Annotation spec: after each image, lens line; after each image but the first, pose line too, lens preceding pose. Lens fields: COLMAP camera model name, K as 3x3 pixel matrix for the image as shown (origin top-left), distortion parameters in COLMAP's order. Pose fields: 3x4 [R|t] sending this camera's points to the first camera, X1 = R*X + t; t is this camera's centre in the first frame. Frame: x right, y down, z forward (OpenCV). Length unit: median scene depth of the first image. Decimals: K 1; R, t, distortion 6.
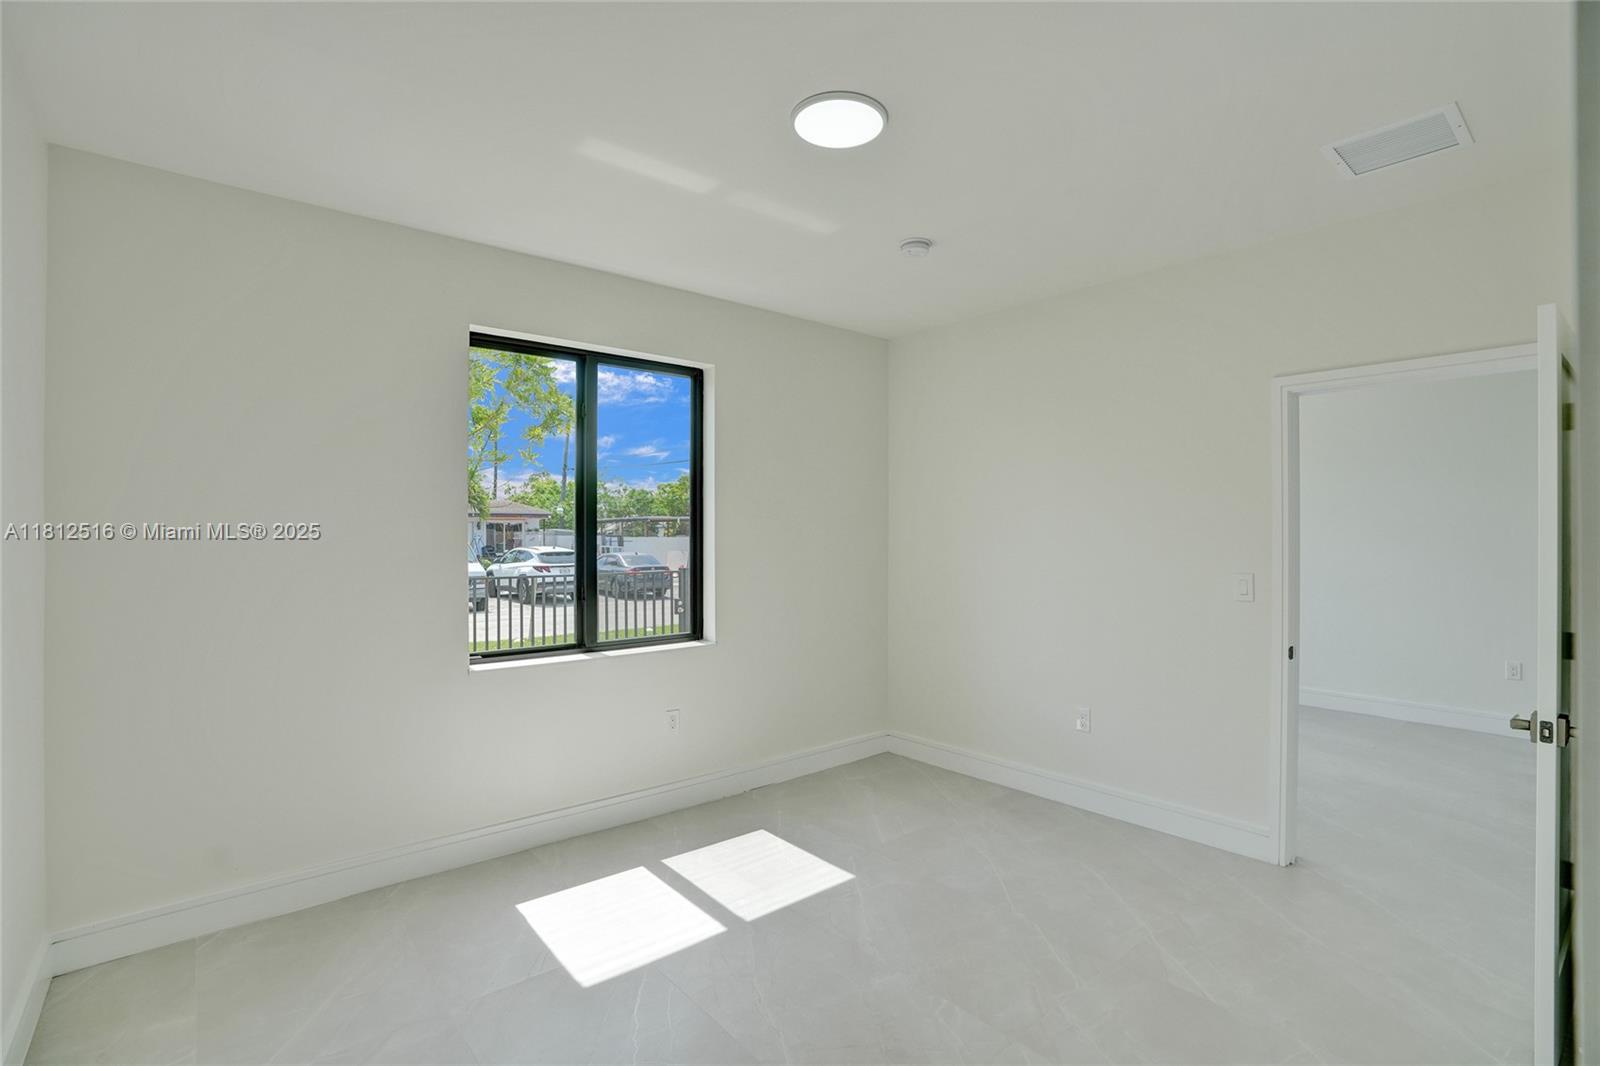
lens RADIAL K [[732.5, 0, 800.1], [0, 732.5, 547.7], [0, 0, 1]] dist [-0.029888, -0.000065]
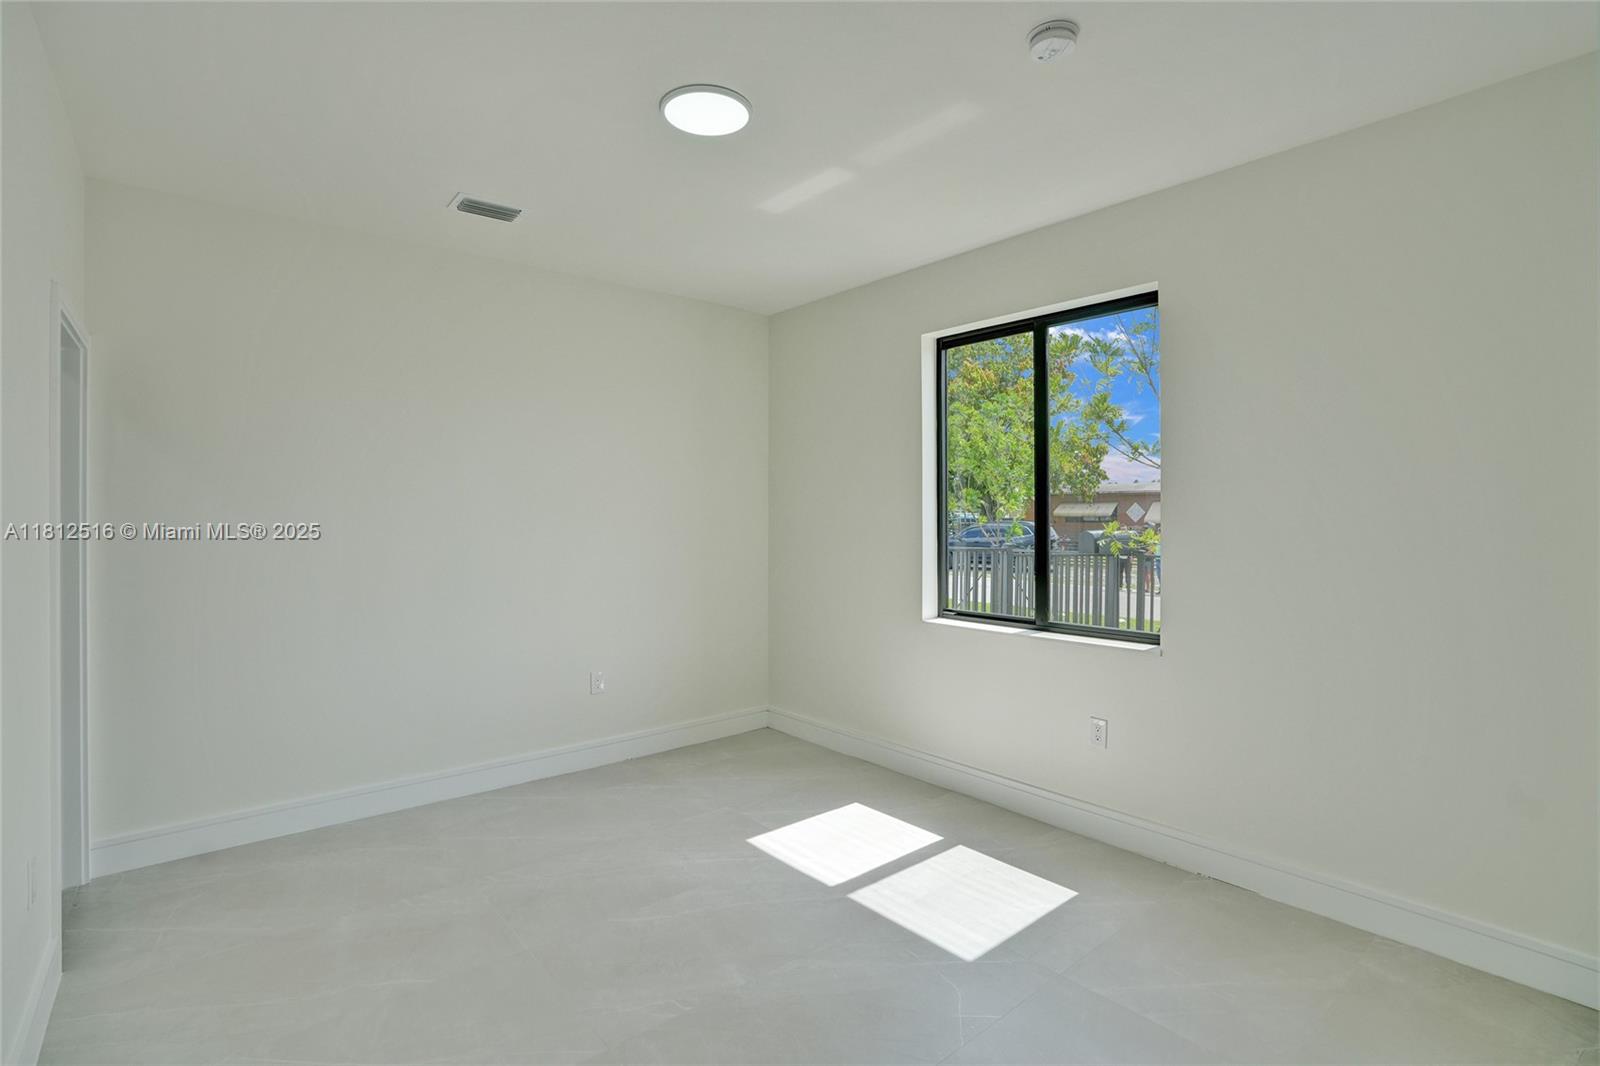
lens RADIAL K [[736.0, 0, 807.9], [0, 736.0, 530.6], [0, 0, 1]] dist [-0.009773, 0.000205]
pose [[0.029276, 0.013885, -0.999475, 0.755611], [-0.015657, 0.999787, 0.013431, 0.003302], [0.999449, 0.015256, 0.029487, 0.747785]]
